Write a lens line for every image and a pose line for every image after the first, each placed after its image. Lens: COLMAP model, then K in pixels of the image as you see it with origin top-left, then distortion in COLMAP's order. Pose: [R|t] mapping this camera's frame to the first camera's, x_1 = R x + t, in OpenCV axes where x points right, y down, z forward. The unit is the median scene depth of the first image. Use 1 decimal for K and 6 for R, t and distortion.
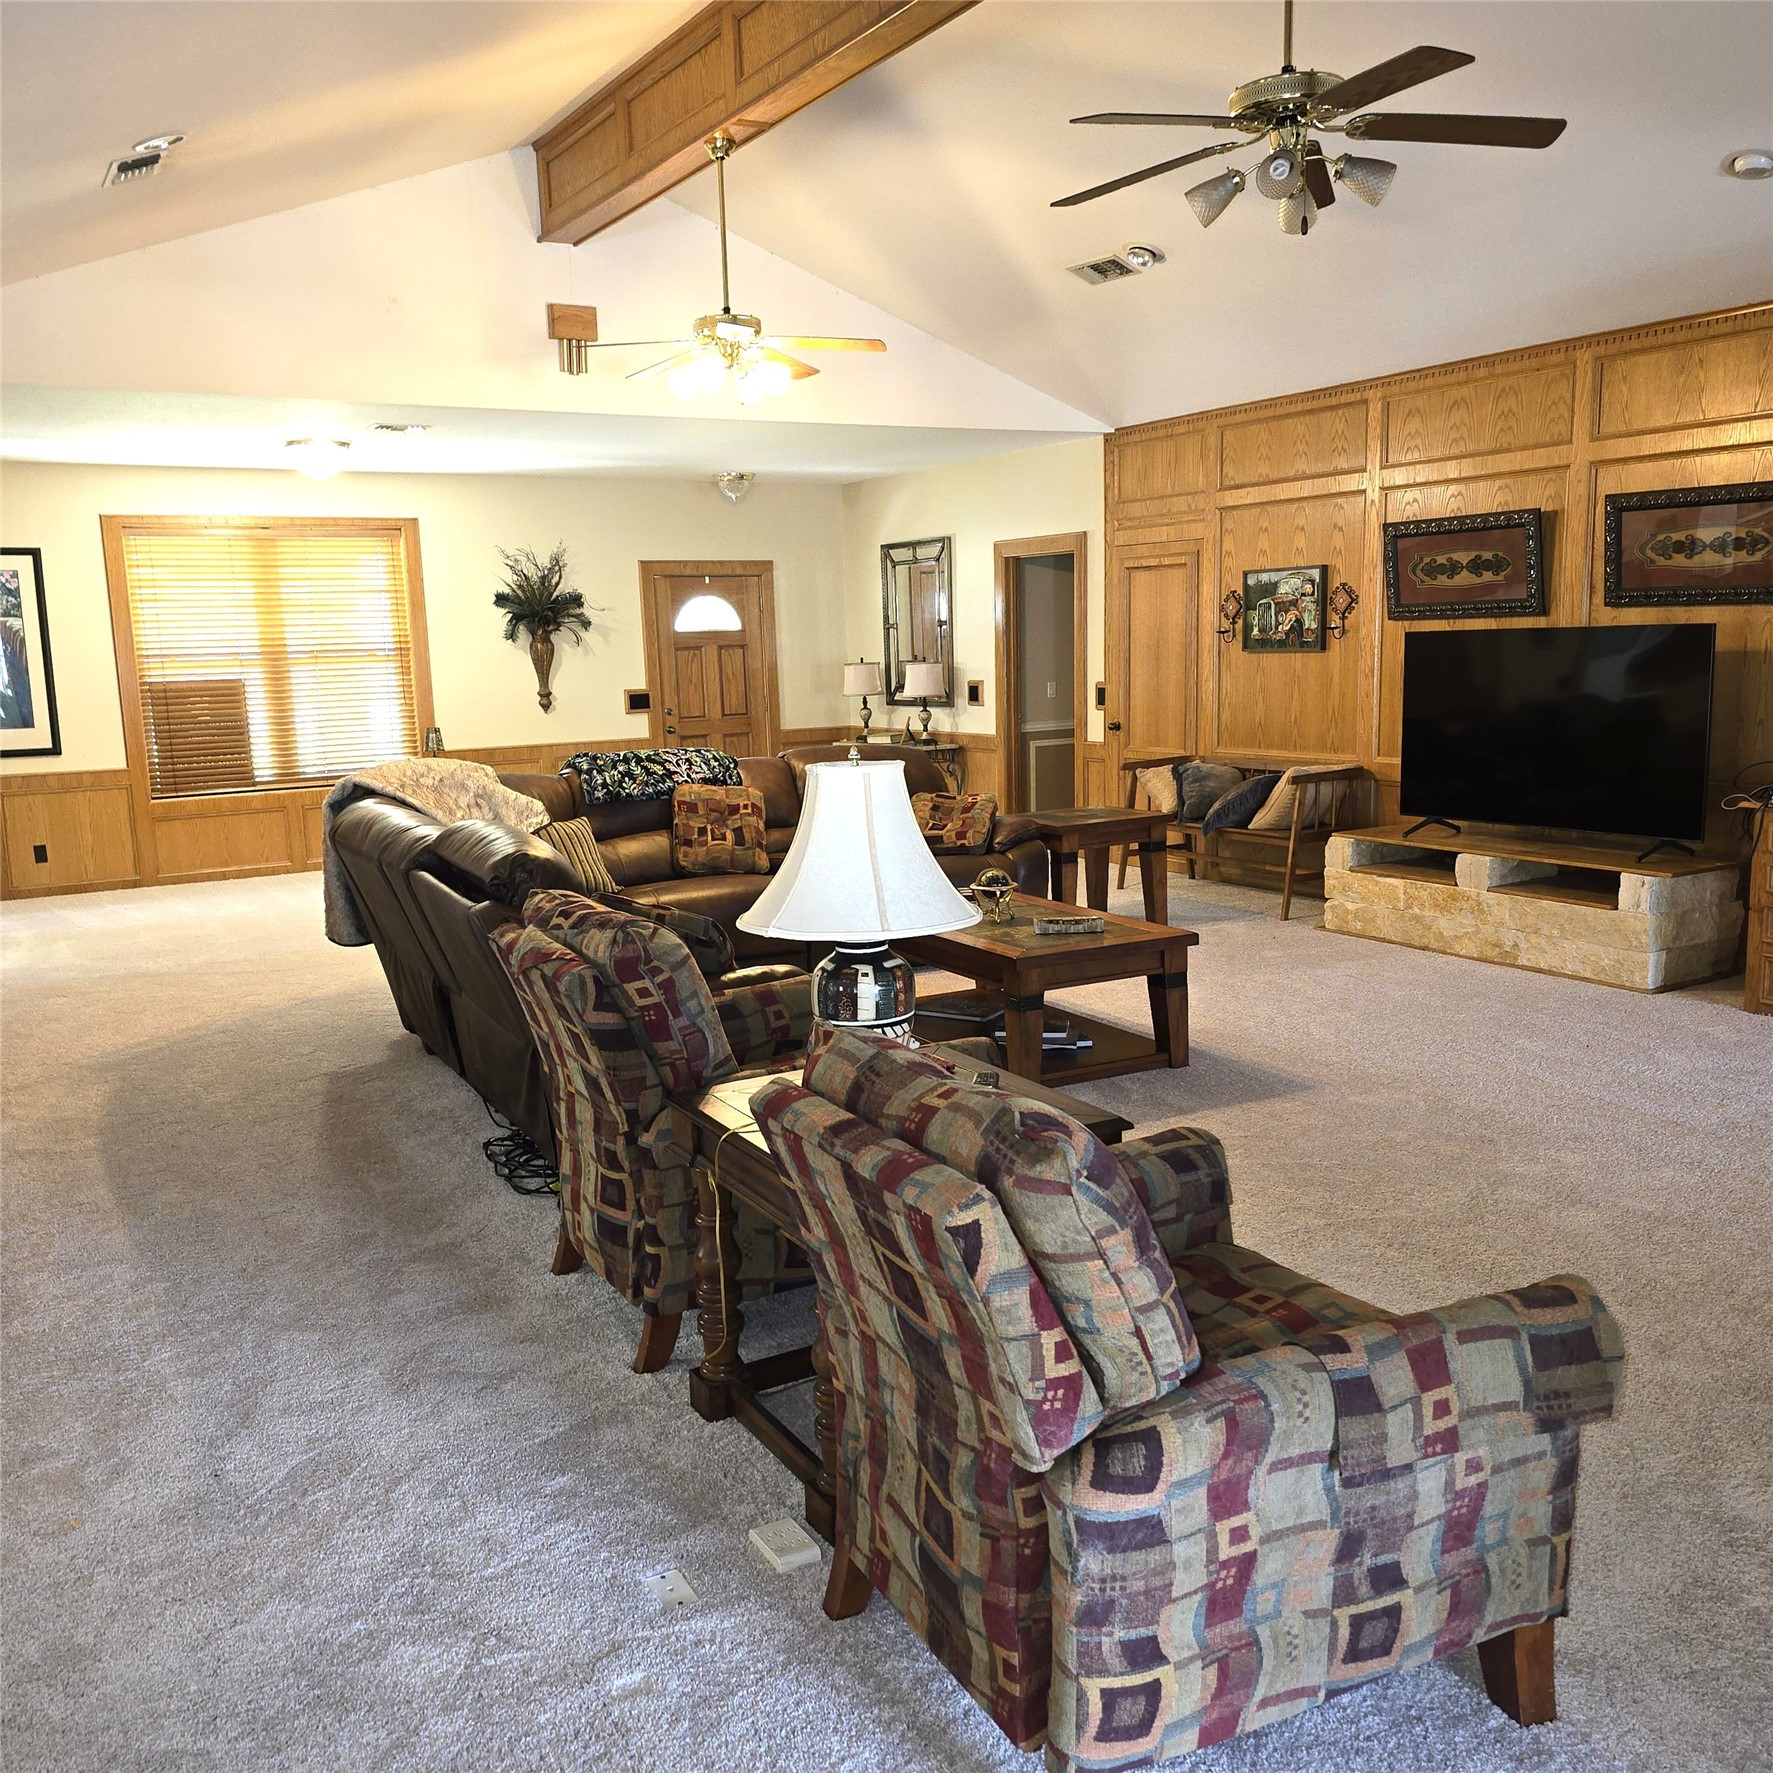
lens RADIAL K [[1641.2, 0, 888.1], [0, 1641.2, 933.2], [0, 0, 1]] dist [0.143217, -0.223444]
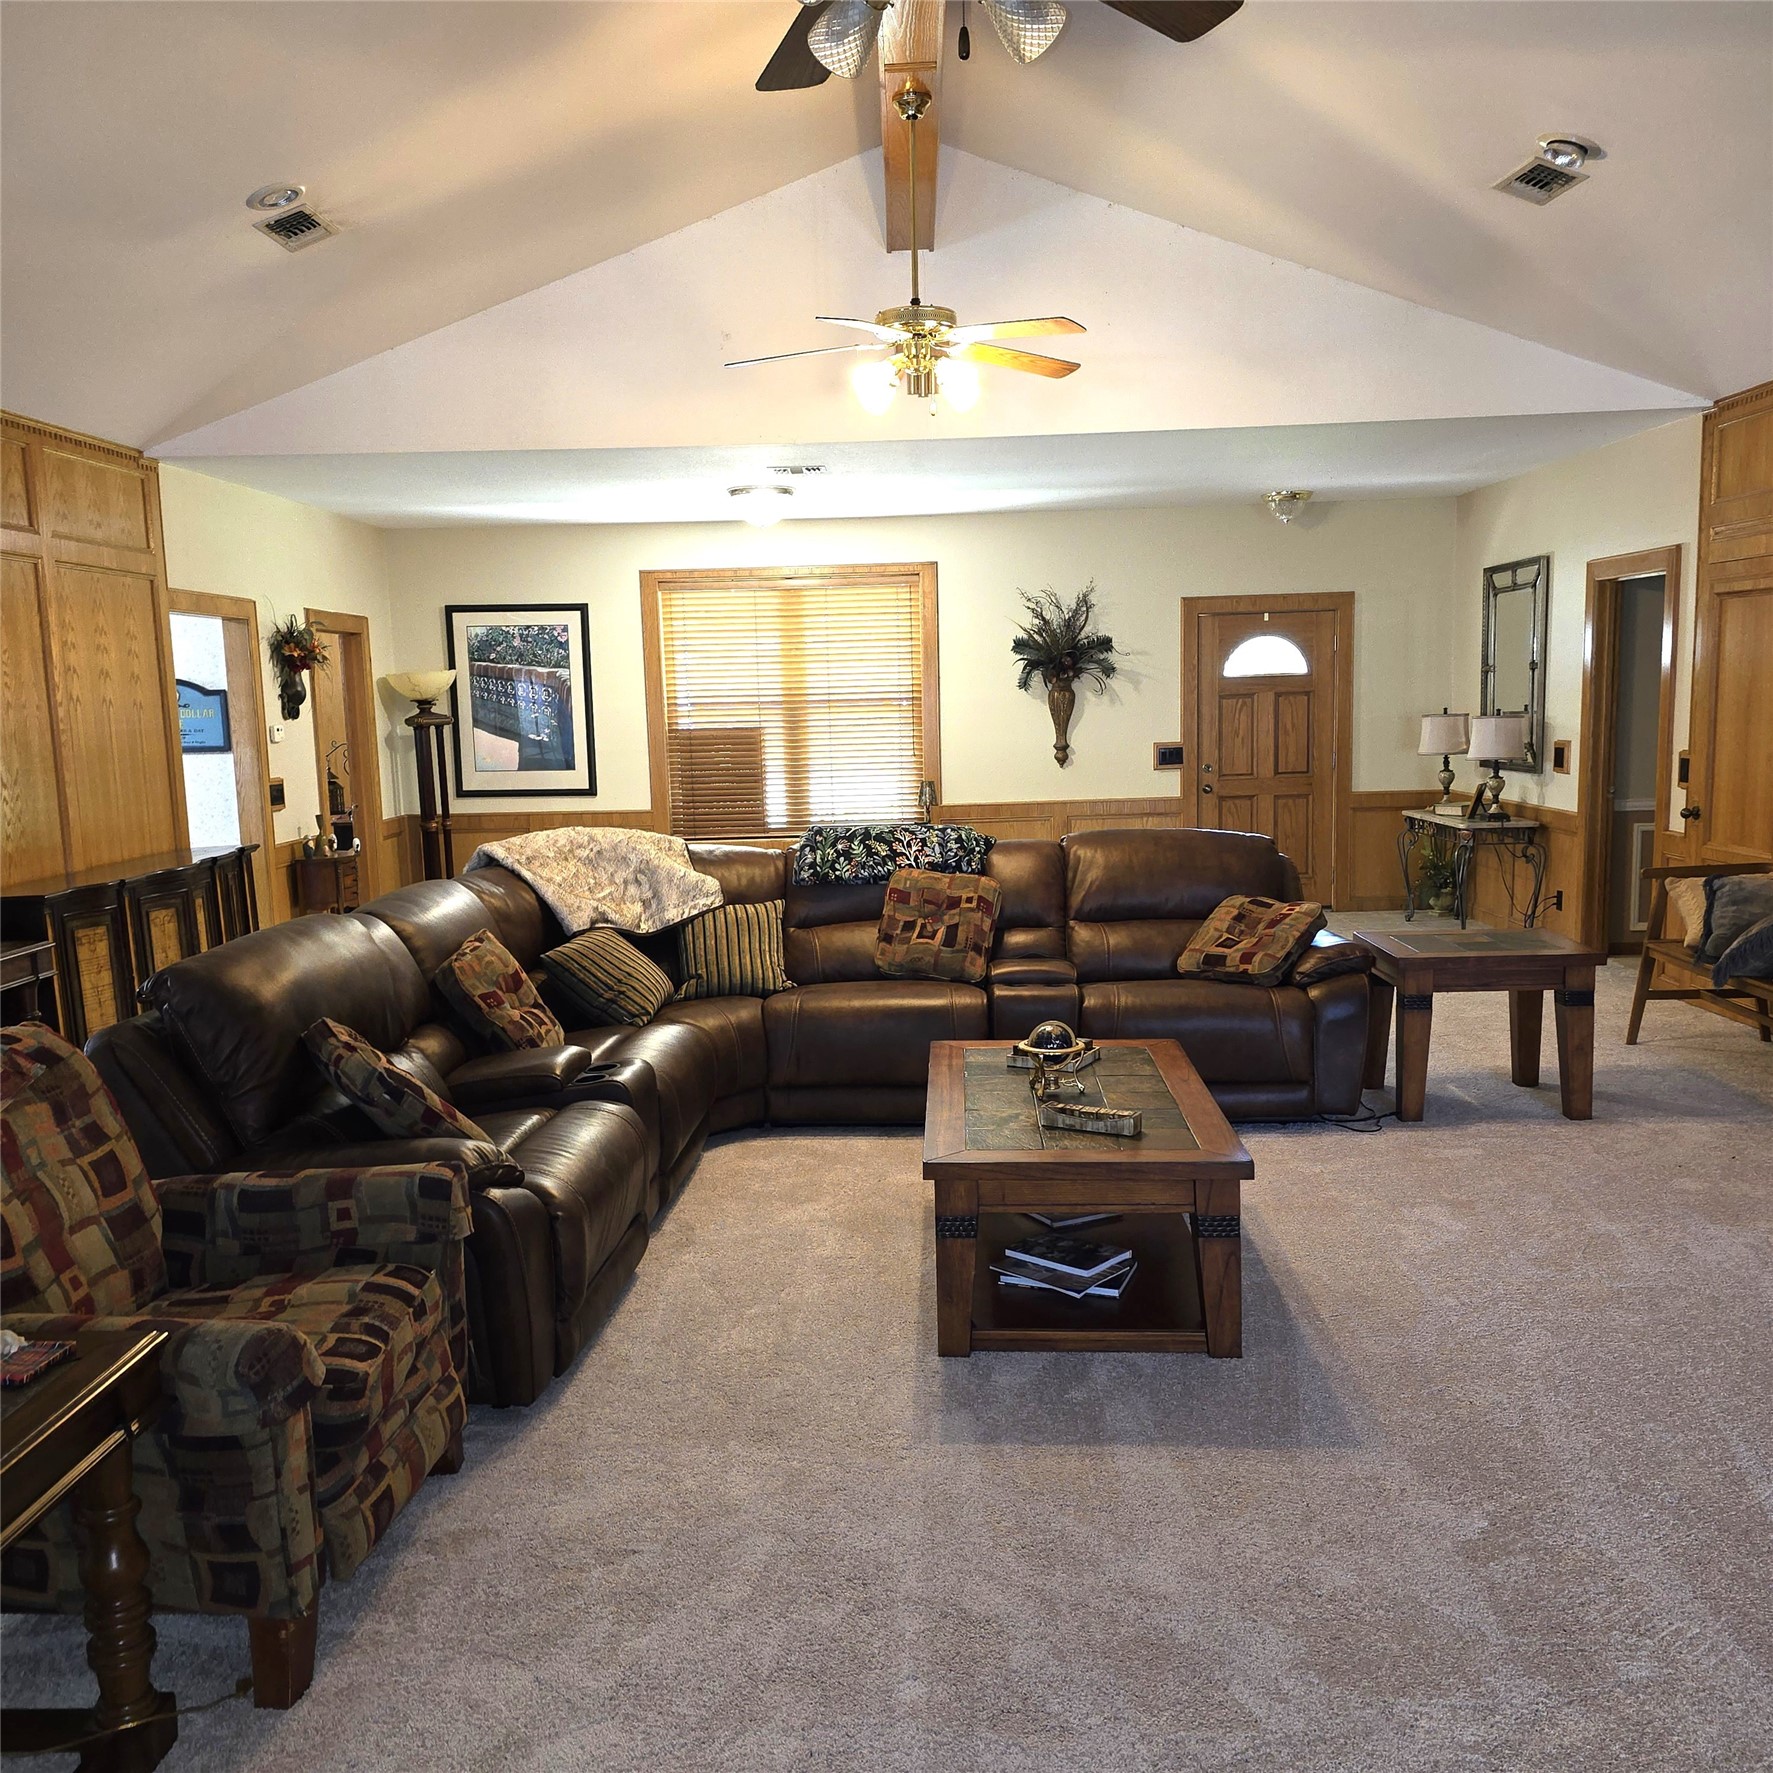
lens RADIAL K [[1641.2, 0, 888.1], [0, 1641.2, 933.2], [0, 0, 1]] dist [0.143217, -0.223444]
pose [[0.845933, 0.087414, -0.526076, 0.228206], [-0.096715, 0.995263, 0.009856, -0.046993], [0.524445, 0.042541, 0.850381, 0.202204]]
